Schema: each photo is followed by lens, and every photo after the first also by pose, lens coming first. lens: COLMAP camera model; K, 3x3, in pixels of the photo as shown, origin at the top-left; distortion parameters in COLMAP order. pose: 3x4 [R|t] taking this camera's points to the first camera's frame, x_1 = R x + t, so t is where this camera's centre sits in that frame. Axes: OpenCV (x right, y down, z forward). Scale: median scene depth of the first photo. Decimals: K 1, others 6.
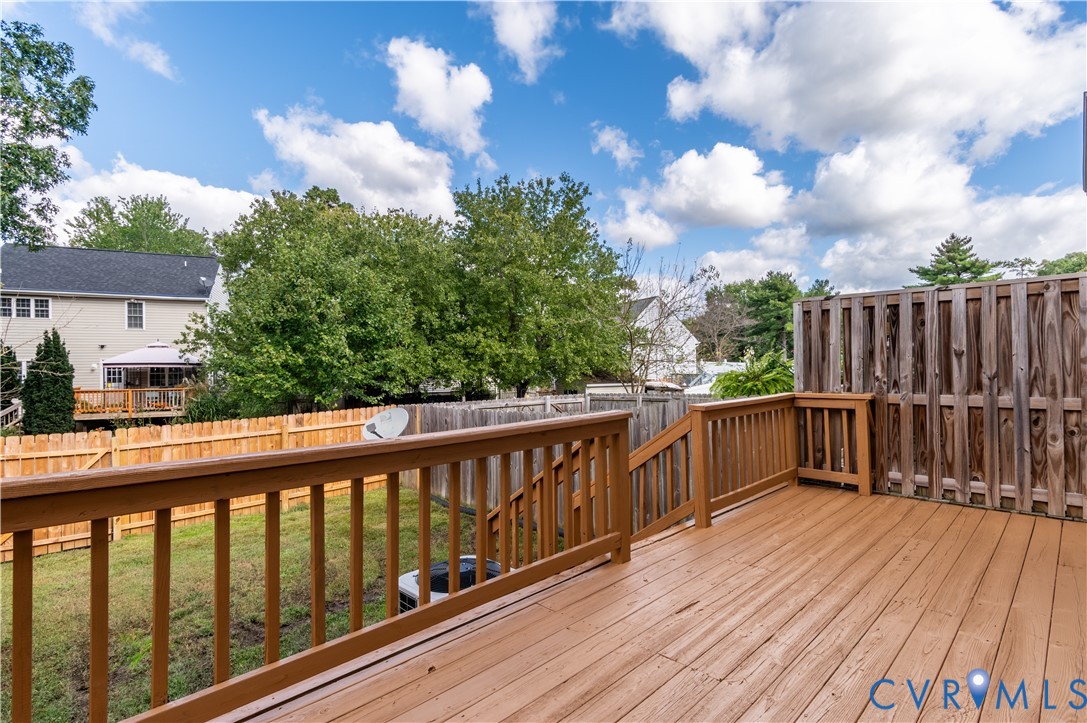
lens RADIAL K [[523.3, 0, 548.6], [0, 523.3, 364.0], [0, 0, 1]] dist [0.015419, 0.000501]
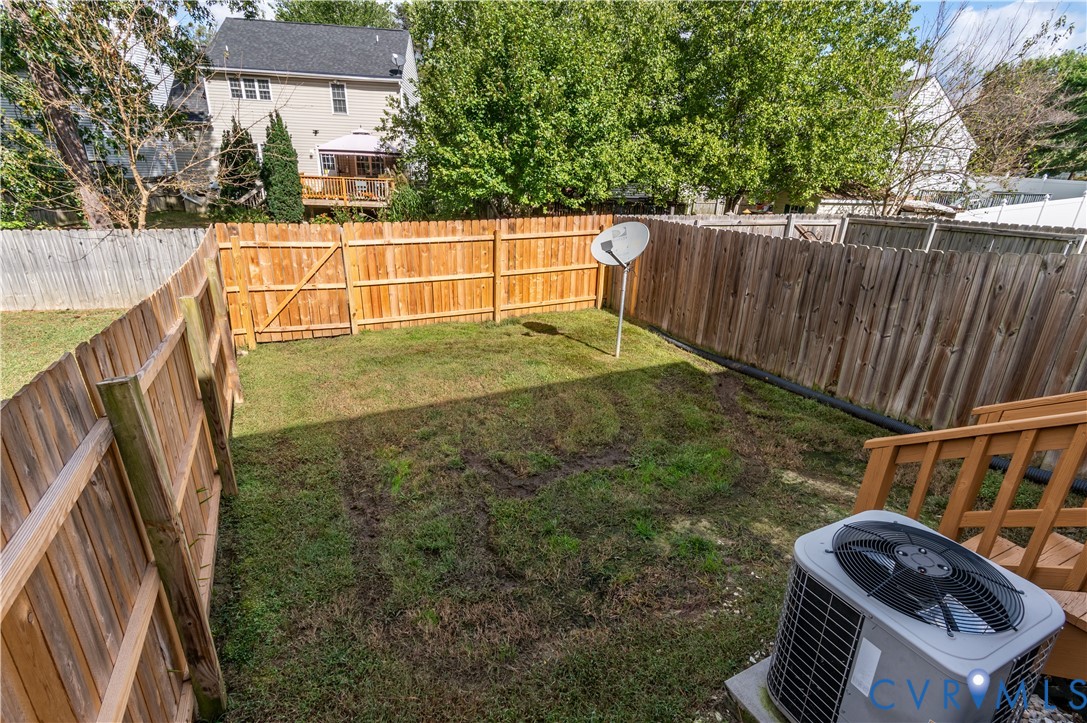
lens RADIAL K [[523.3, 0, 545.7], [0, 523.3, 362.0], [0, 0, 1]] dist [0.015419, 0.000501]
pose [[0.950318, 0.147523, -0.274102, -0.078883], [-0.042274, 0.933572, 0.355888, 0.002365], [0.308396, -0.326619, 0.893427, 0.083442]]
